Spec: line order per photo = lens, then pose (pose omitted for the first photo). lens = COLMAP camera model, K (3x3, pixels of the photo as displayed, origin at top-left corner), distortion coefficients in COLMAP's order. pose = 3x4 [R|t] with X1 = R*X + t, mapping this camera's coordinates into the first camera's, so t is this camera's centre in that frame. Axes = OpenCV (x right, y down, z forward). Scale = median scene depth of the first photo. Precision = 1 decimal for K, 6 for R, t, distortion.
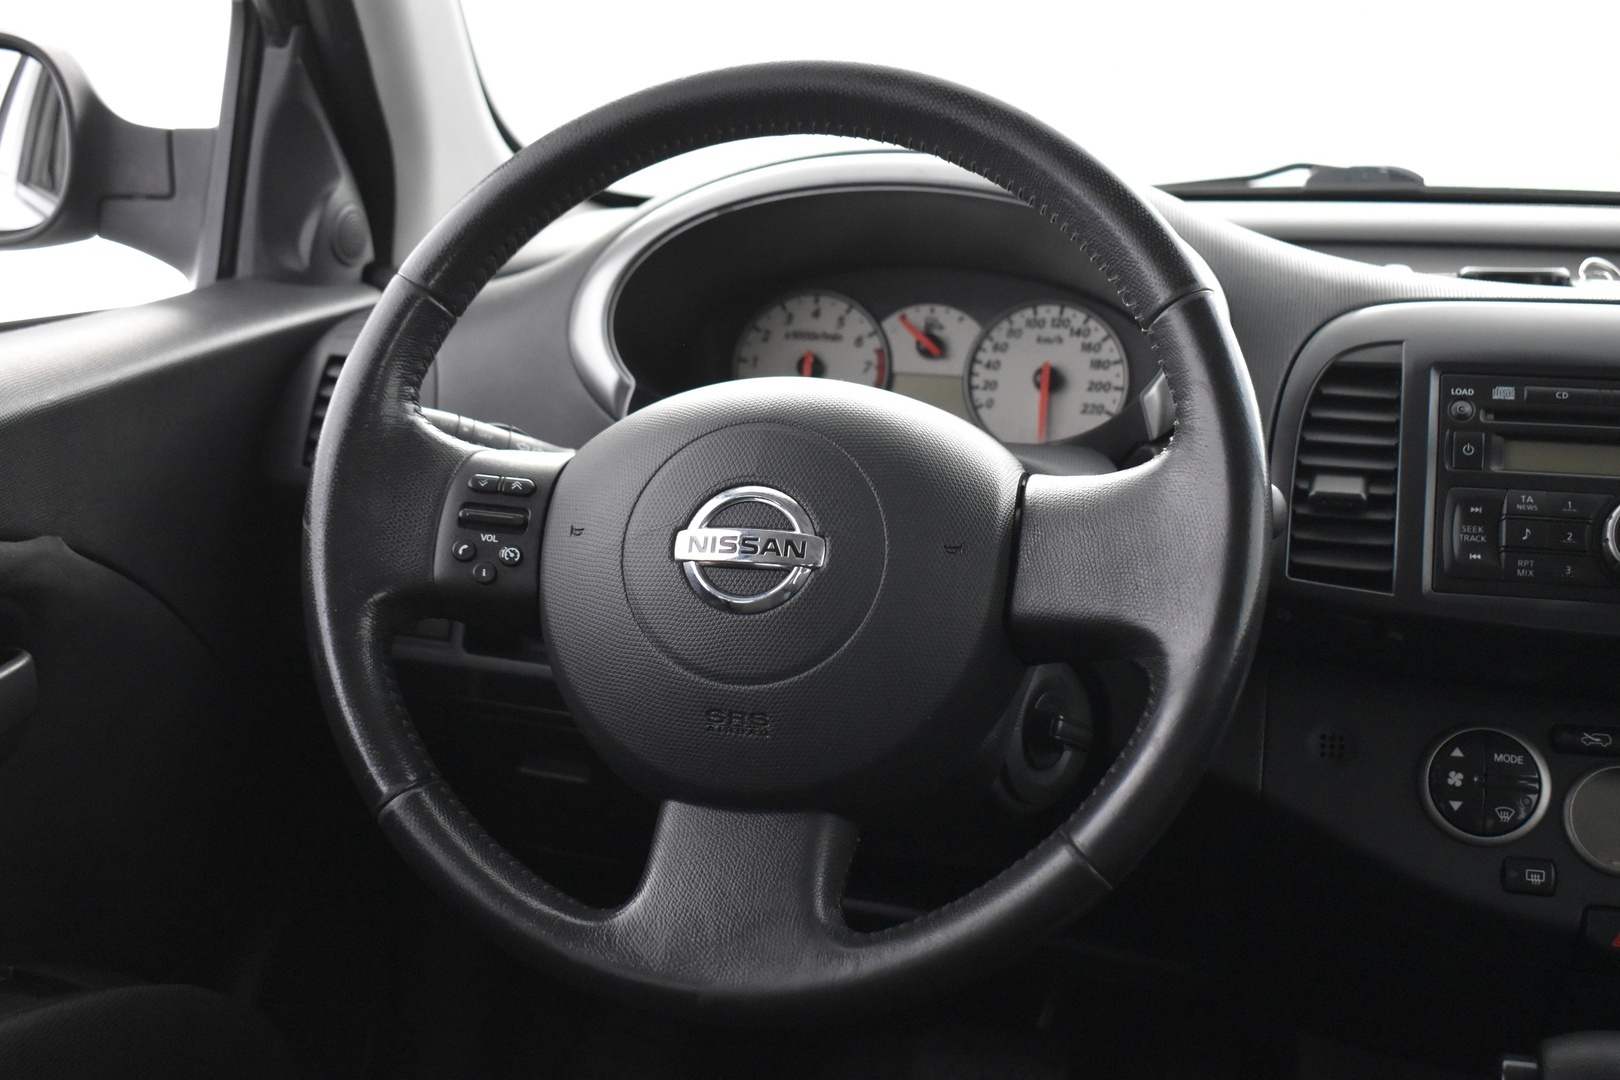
lens RADIAL K [[2003.4, 0, 813.0], [0, 2003.4, 526.0], [0, 0, 1]] dist [-0.064209, 0.000000]
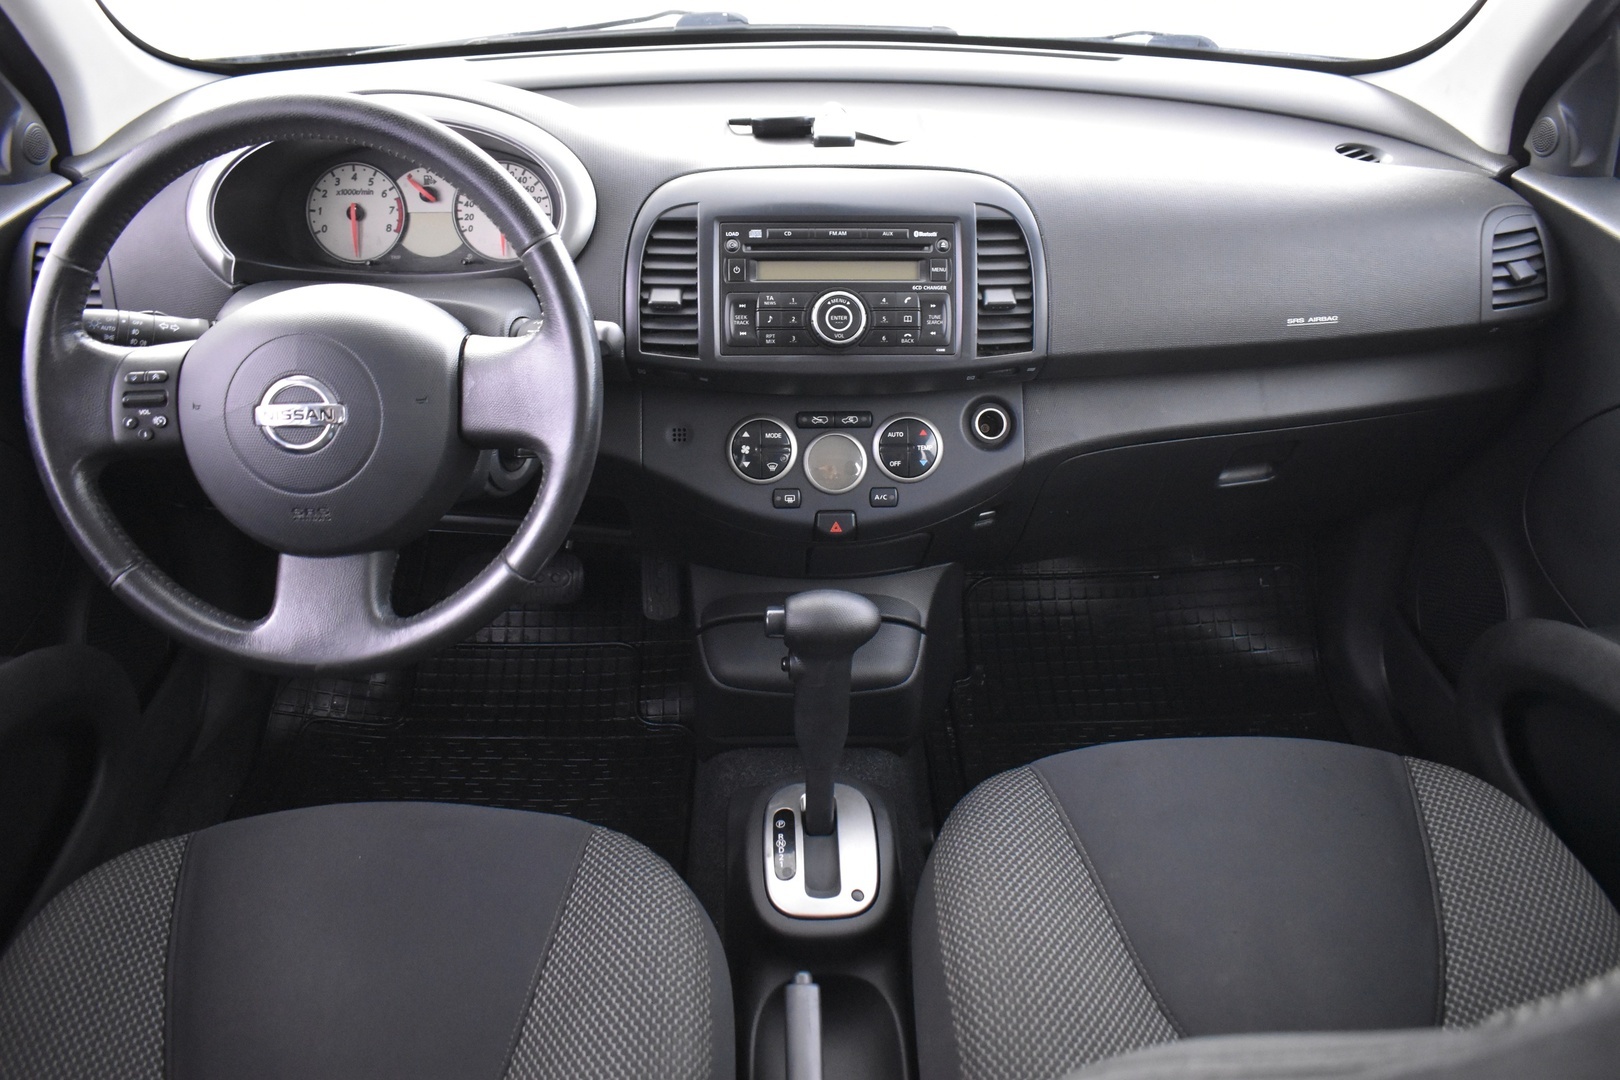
lens RADIAL K [[1231.5, 0, 802.5], [0, 1231.5, 536.1], [0, 0, 1]] dist [-0.091945, 0.010212]
pose [[0.965225, -0.140642, 0.220364, 0.119357], [0.057453, 0.936465, 0.346024, -0.191789], [-0.255029, -0.321330, 0.911980, -0.065960]]
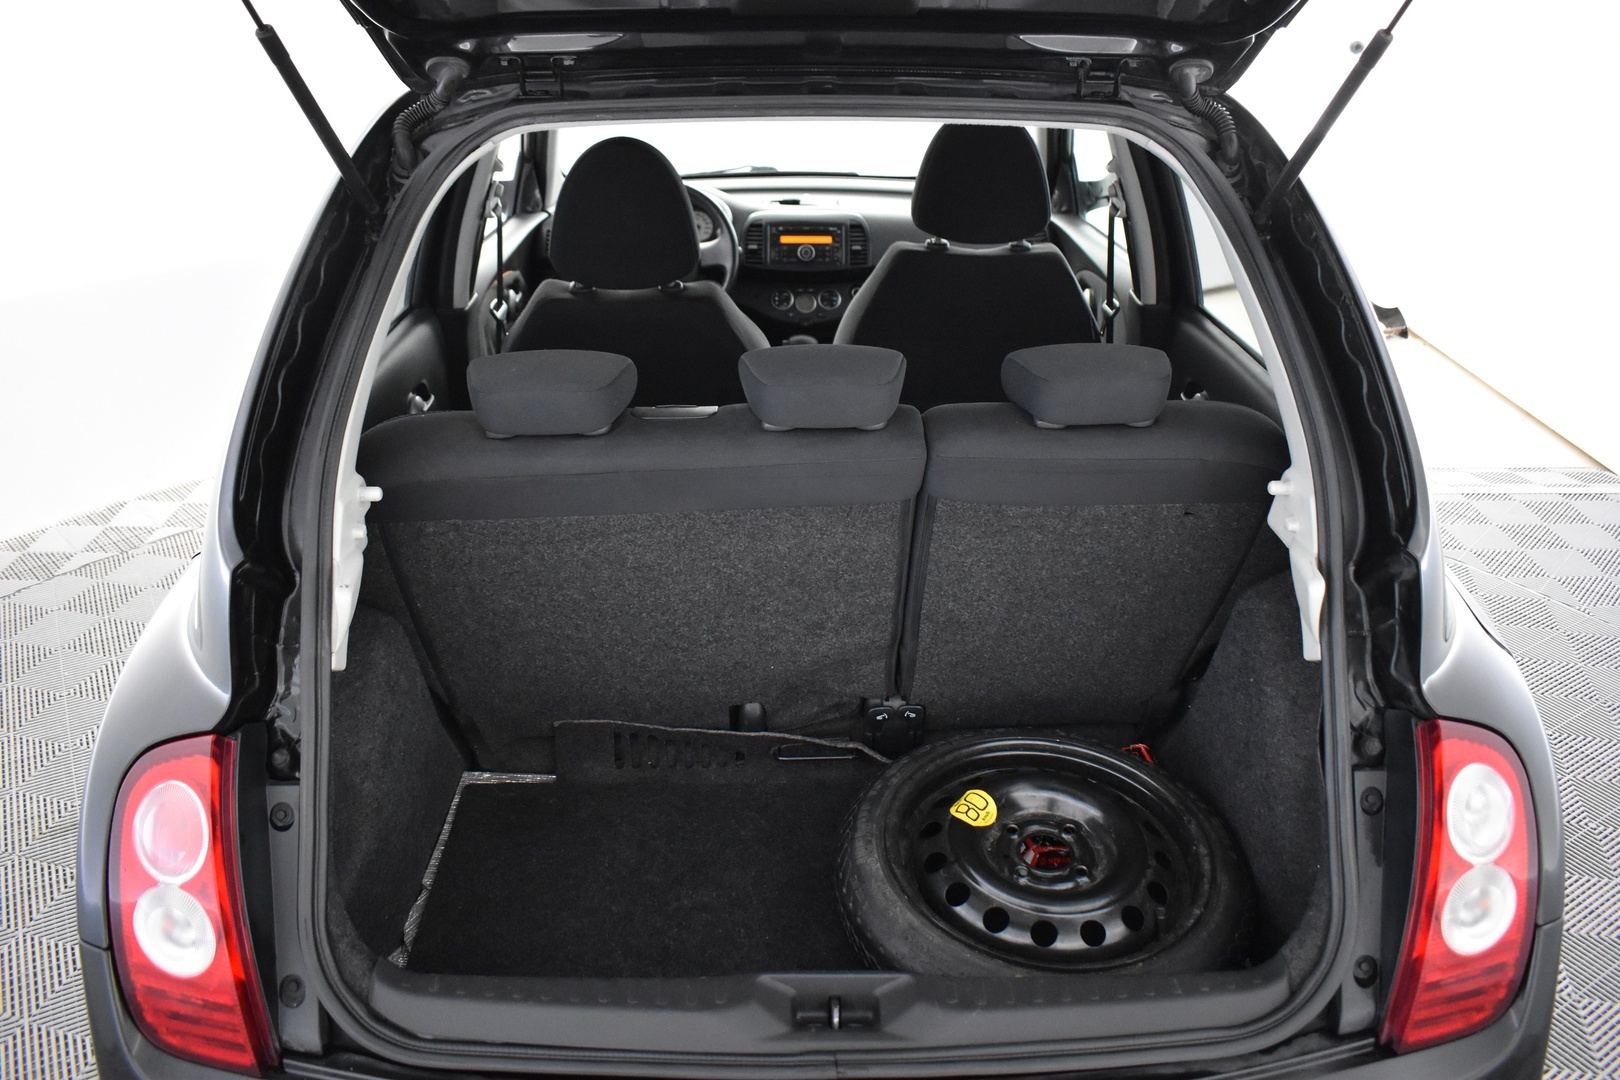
lens RADIAL K [[1231.5, 0, 815.4], [0, 1231.5, 539.6], [0, 0, 1]] dist [-0.091945, 0.010212]
pose [[0.967324, -0.108801, 0.229011, -0.454557], [0.056778, 0.973264, 0.222563, 0.025337], [-0.247104, -0.202288, 0.947639, -2.538656]]
